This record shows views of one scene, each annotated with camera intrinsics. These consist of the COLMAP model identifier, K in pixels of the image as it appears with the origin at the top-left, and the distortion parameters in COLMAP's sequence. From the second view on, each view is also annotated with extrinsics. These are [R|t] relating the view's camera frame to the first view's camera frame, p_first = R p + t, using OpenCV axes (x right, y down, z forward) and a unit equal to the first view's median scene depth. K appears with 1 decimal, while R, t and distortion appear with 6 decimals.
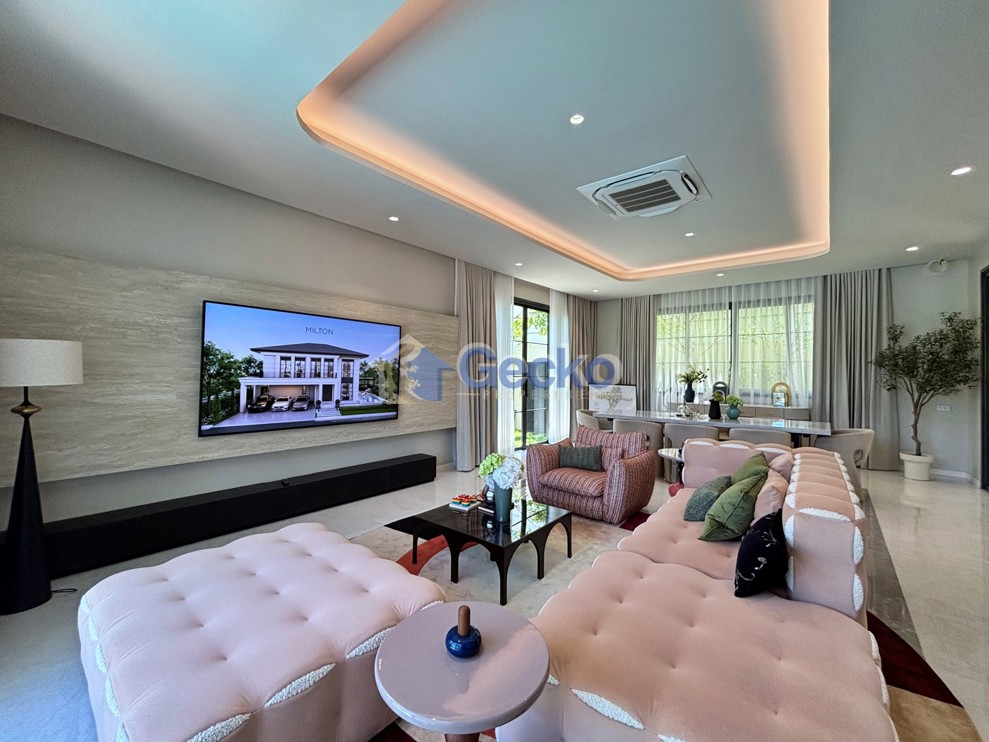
lens RADIAL K [[397.8, 0, 497.4], [0, 397.8, 367.3], [0, 0, 1]] dist [-0.000352, 0.000002]
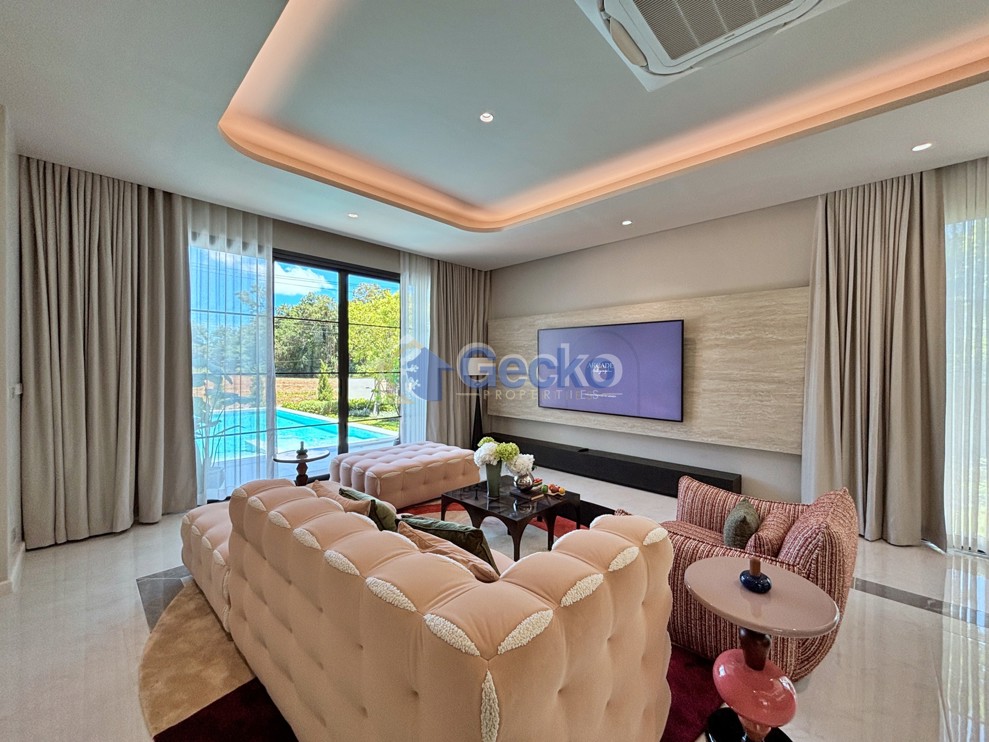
lens RADIAL K [[397.8, 0, 497.4], [0, 397.8, 367.3], [0, 0, 1]] dist [-0.000352, 0.000002]
pose [[-0.073029, -0.001780, -0.997328, 0.593175], [0.013118, 0.999910, -0.002745, 0.001020], [0.997244, -0.013283, -0.072999, 0.545468]]
